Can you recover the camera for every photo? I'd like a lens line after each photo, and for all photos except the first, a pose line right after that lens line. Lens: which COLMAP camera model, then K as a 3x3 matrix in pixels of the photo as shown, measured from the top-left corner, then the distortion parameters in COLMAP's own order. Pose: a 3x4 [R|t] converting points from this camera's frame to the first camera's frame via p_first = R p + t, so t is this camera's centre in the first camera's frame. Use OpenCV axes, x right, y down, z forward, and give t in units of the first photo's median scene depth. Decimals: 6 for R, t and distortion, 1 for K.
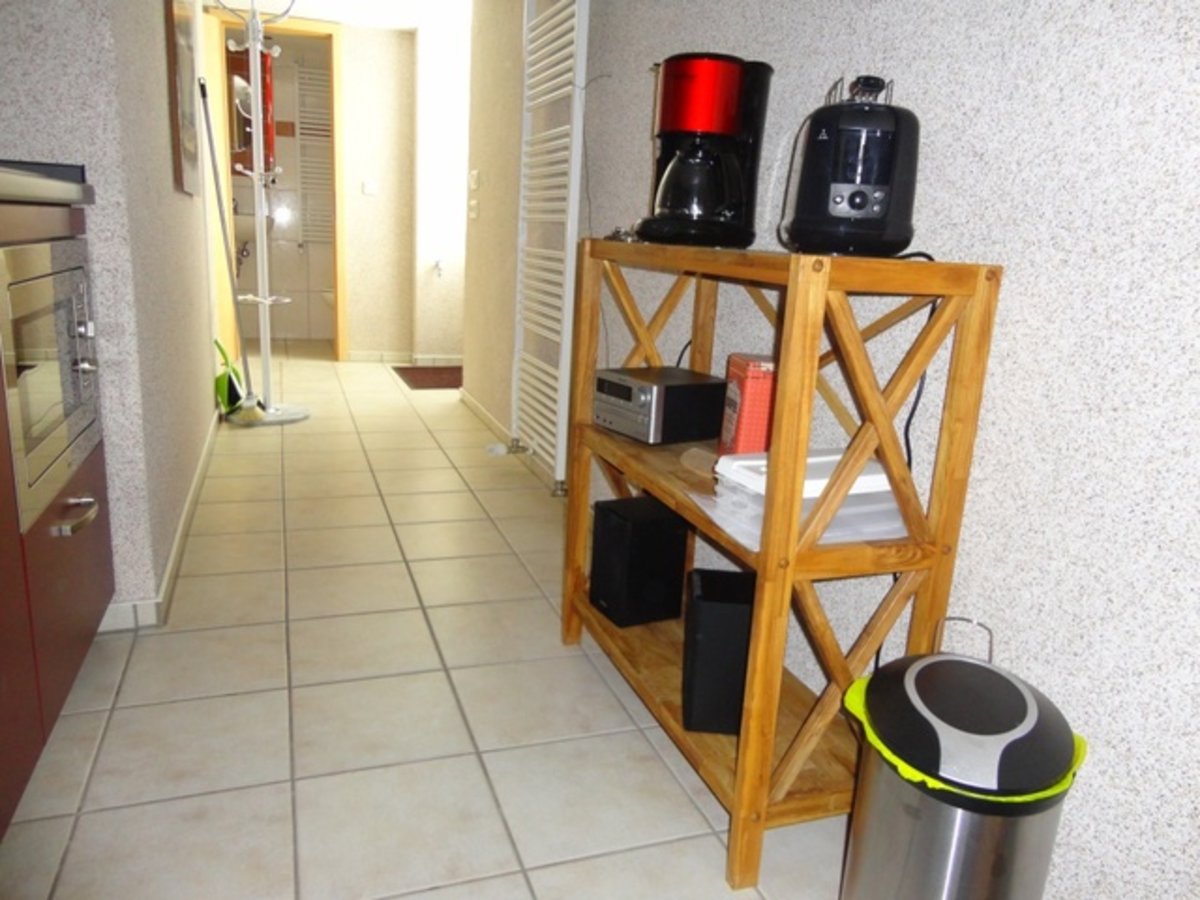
lens RADIAL K [[882.4, 0, 604.9], [0, 882.4, 453.1], [0, 0, 1]] dist [-0.000955, 0.000905]
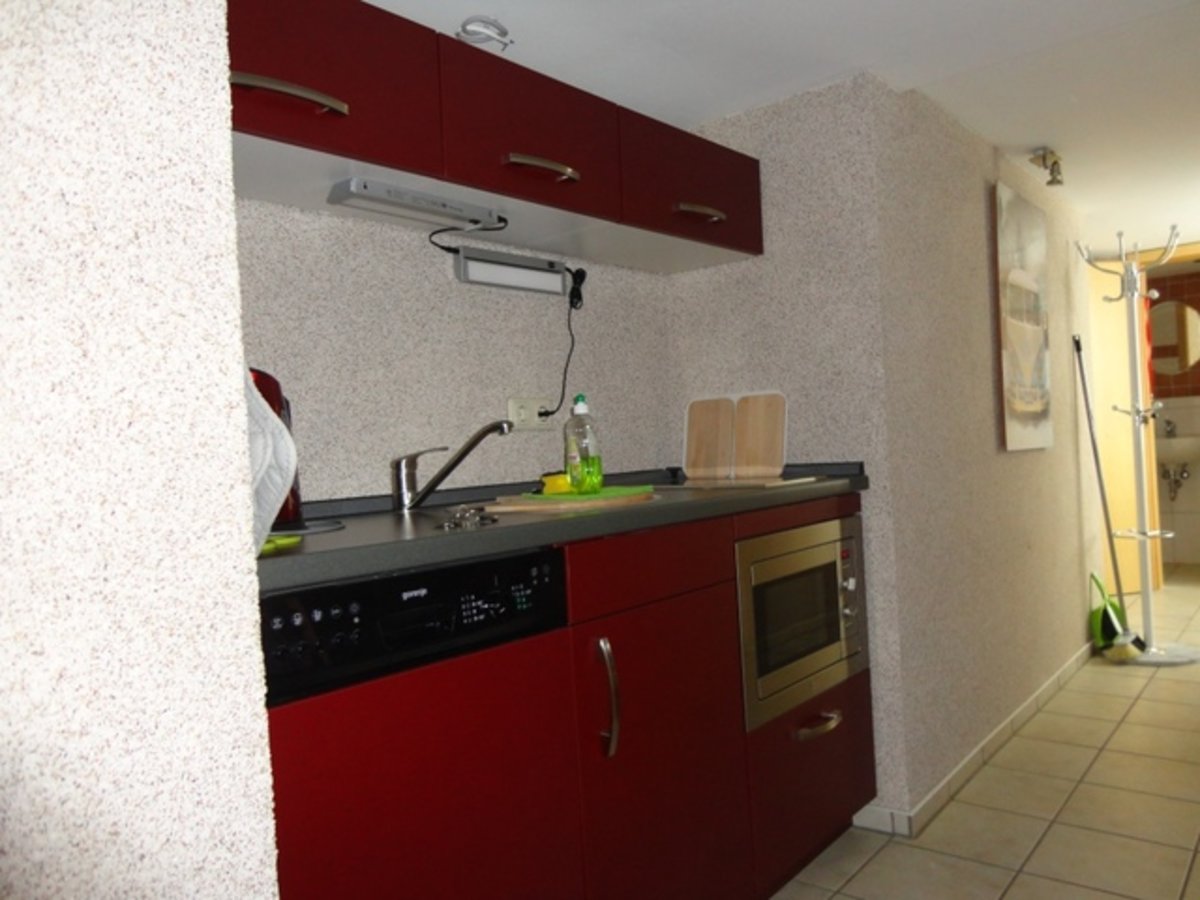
lens RADIAL K [[882.4, 0, 604.9], [0, 882.4, 453.1], [0, 0, 1]] dist [-0.000955, 0.000905]
pose [[0.500189, -0.076377, -0.862541, 0.336350], [-0.125026, 0.979295, -0.159218, -0.064717], [0.856842, 0.187480, 0.480284, 0.005424]]
